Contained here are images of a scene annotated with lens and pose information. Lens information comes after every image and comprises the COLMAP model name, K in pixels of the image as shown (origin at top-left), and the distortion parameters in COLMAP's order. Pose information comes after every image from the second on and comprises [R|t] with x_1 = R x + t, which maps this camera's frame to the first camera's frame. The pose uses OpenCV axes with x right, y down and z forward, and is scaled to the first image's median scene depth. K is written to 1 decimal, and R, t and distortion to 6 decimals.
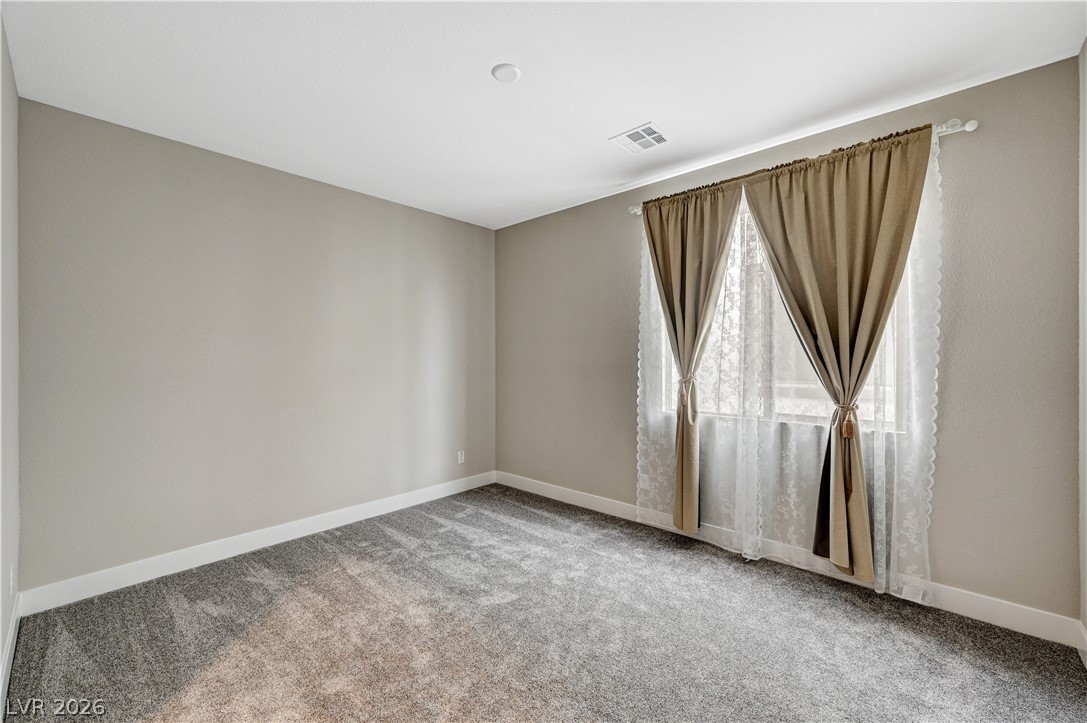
lens RADIAL K [[433.2, 0, 543.5], [0, 433.2, 361.5], [0, 0, 1]] dist [0.008031, 0.000237]
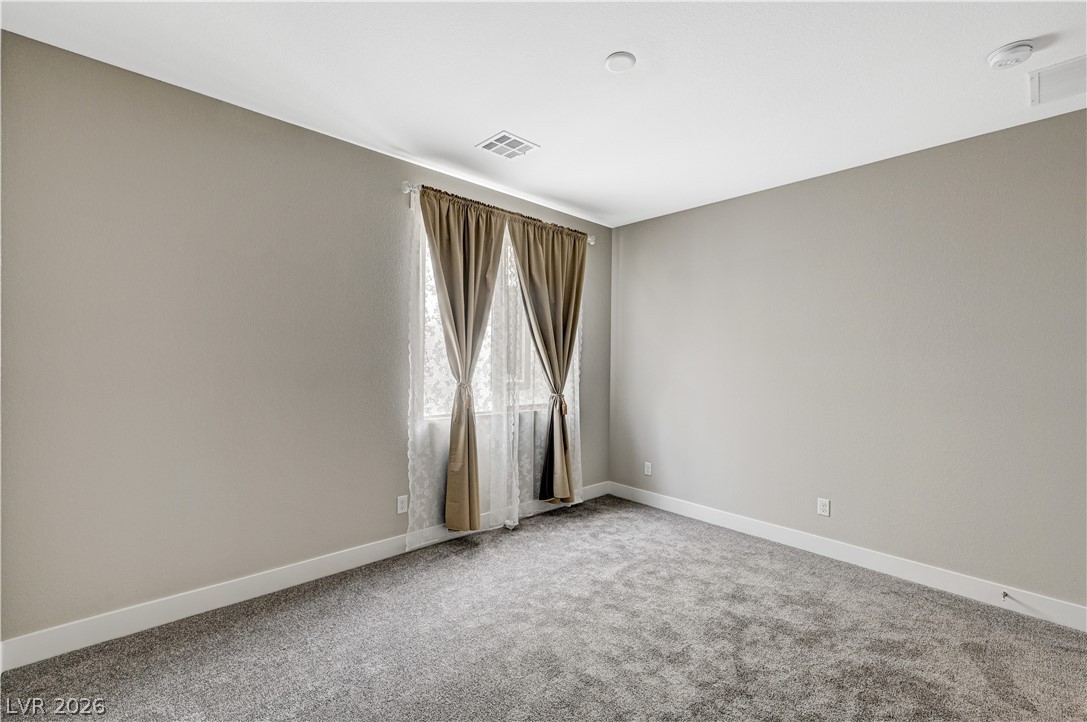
lens RADIAL K [[462.0, 0, 543.5], [0, 462.0, 361.0], [0, 0, 1]] dist [0.001721, 0.000436]
pose [[0.090365, -0.001253, 0.995908, -0.806357], [-0.008013, 0.999966, 0.001985, -0.014997], [-0.995876, -0.008160, 0.090352, 0.784030]]
